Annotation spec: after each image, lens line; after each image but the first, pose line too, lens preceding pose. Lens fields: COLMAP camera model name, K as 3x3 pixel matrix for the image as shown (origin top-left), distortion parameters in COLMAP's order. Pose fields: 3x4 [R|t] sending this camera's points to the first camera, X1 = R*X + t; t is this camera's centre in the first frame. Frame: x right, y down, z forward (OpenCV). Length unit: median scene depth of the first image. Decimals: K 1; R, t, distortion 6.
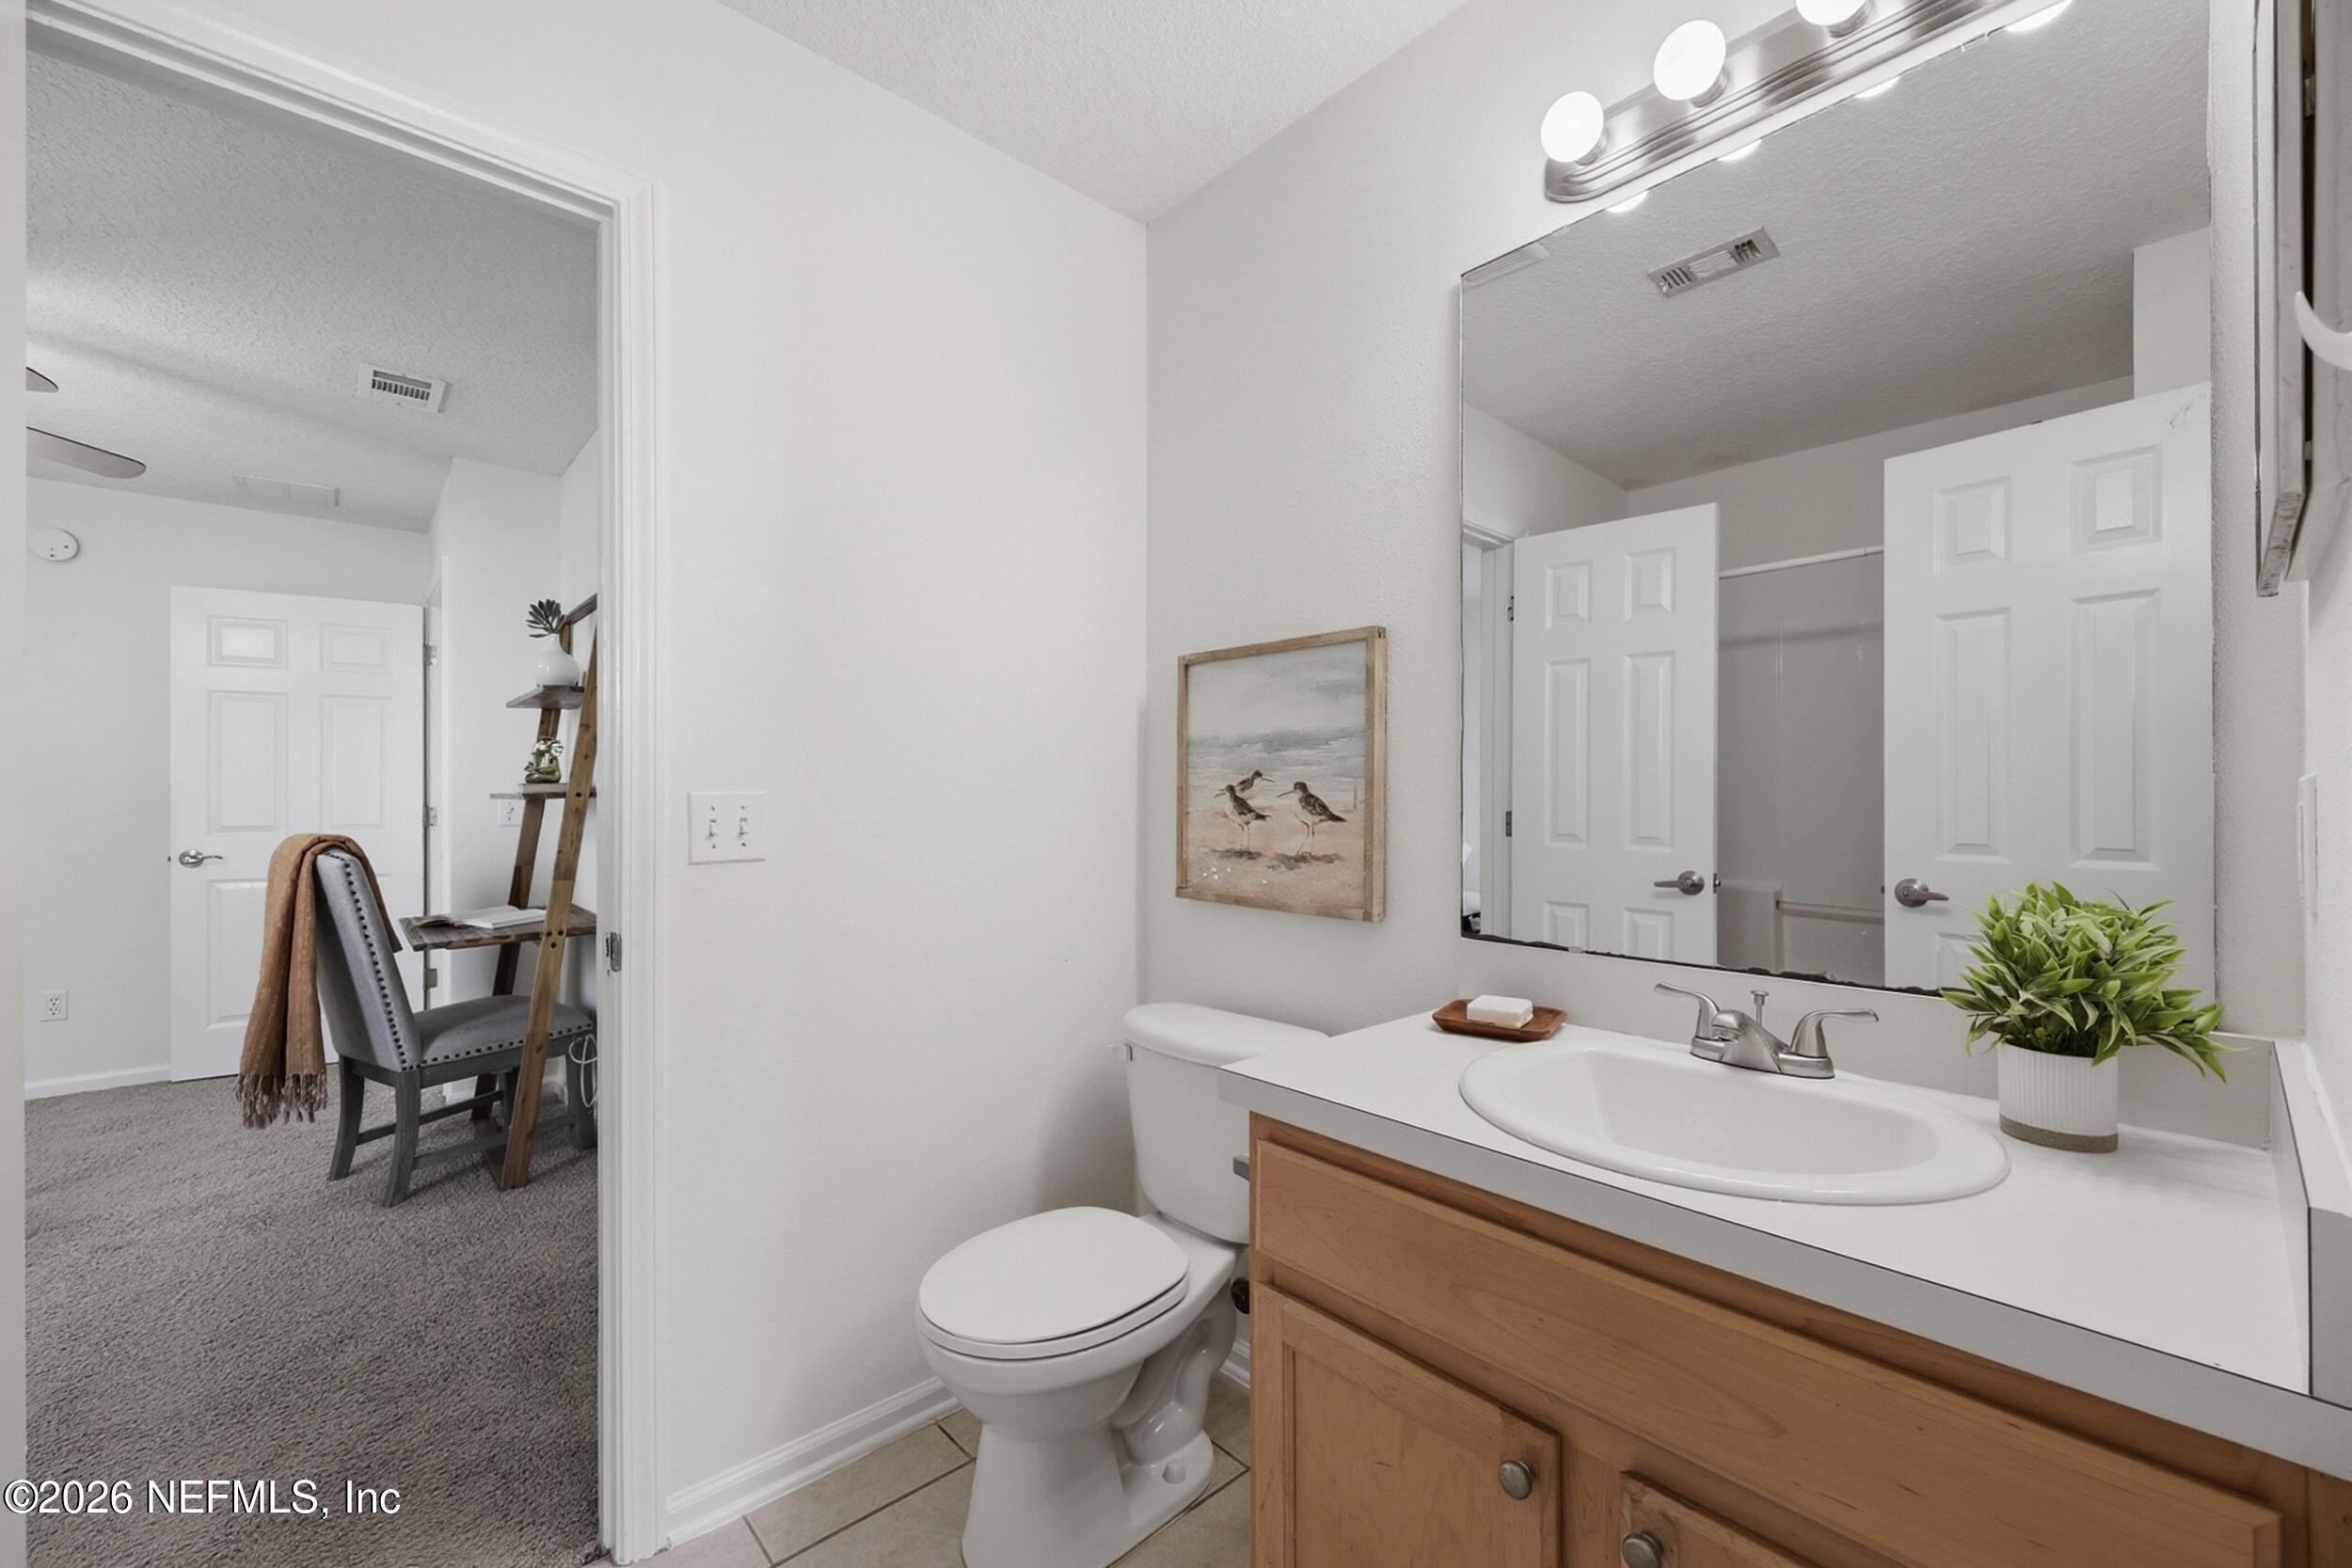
lens RADIAL K [[950.9, 0, 1195.5], [0, 950.9, 796.5], [0, 0, 1]] dist [-0.001757, 0.000492]
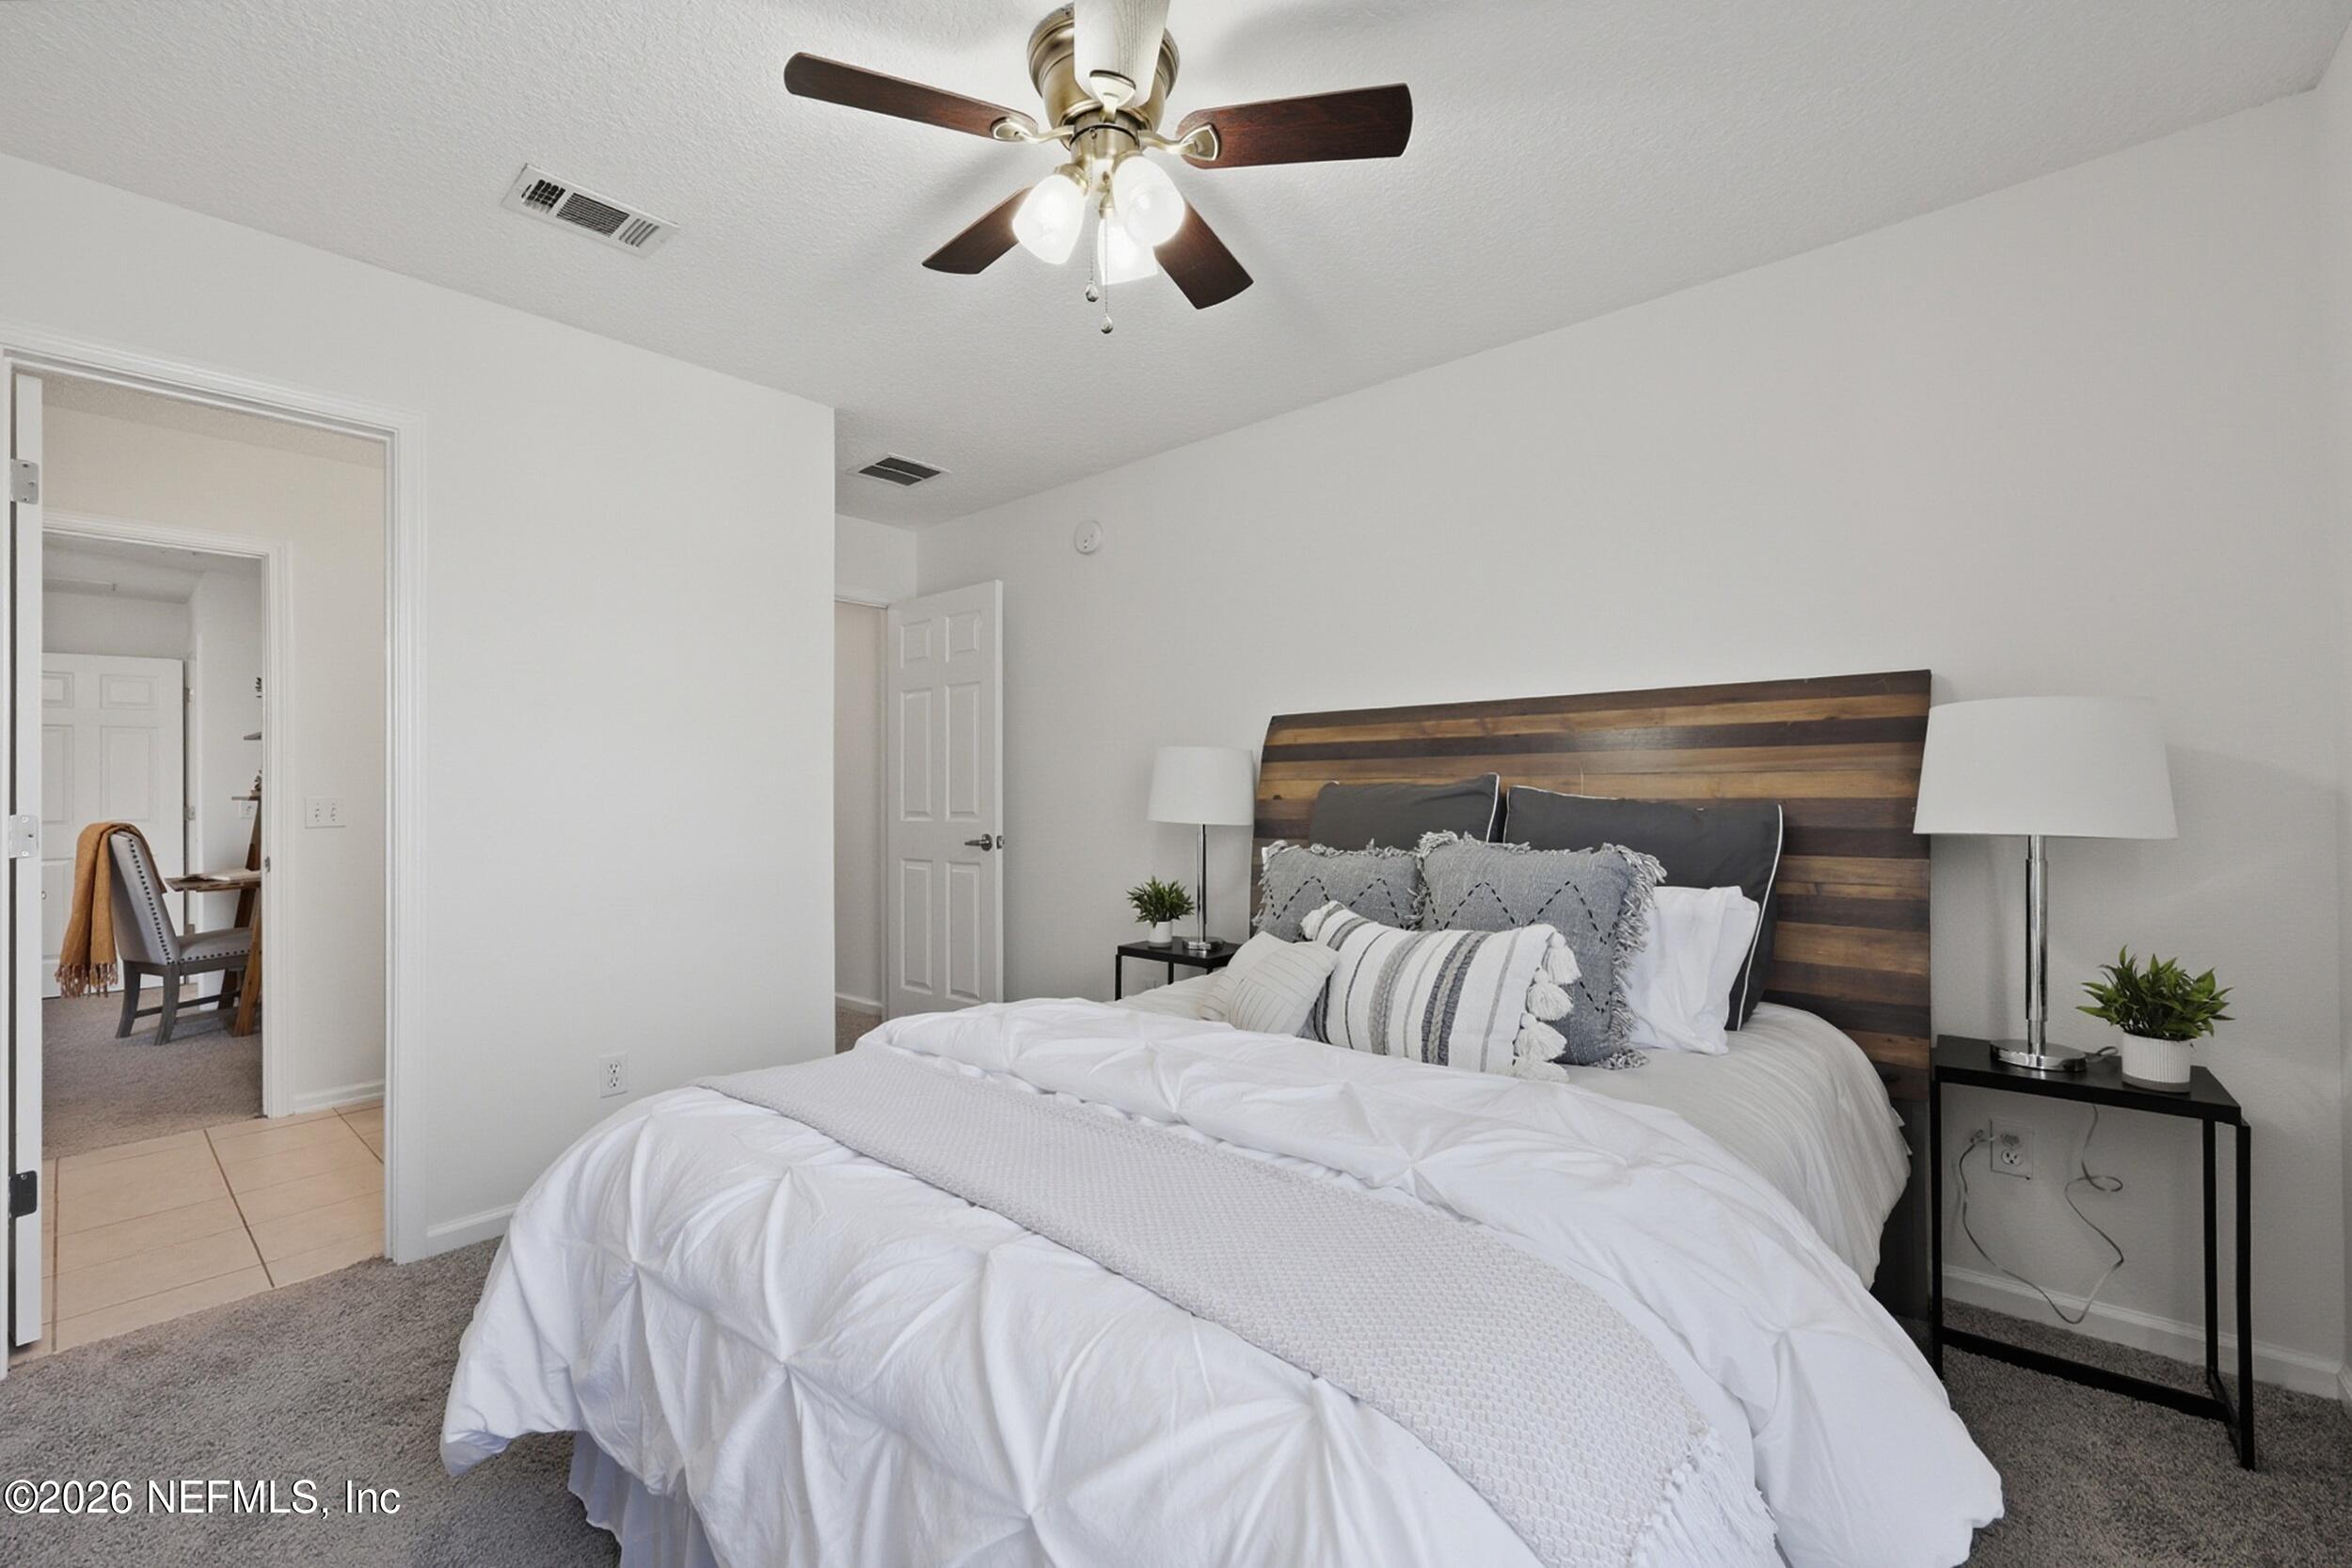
lens RADIAL K [[950.9, 0, 1158.3], [0, 950.9, 776.5], [0, 0, 1]] dist [-0.001757, 0.000492]
pose [[0.993318, -0.002041, 0.115392, 0.656091], [0.003870, 0.999870, -0.015624, -0.005869], [-0.115345, 0.015966, 0.993197, -0.807180]]
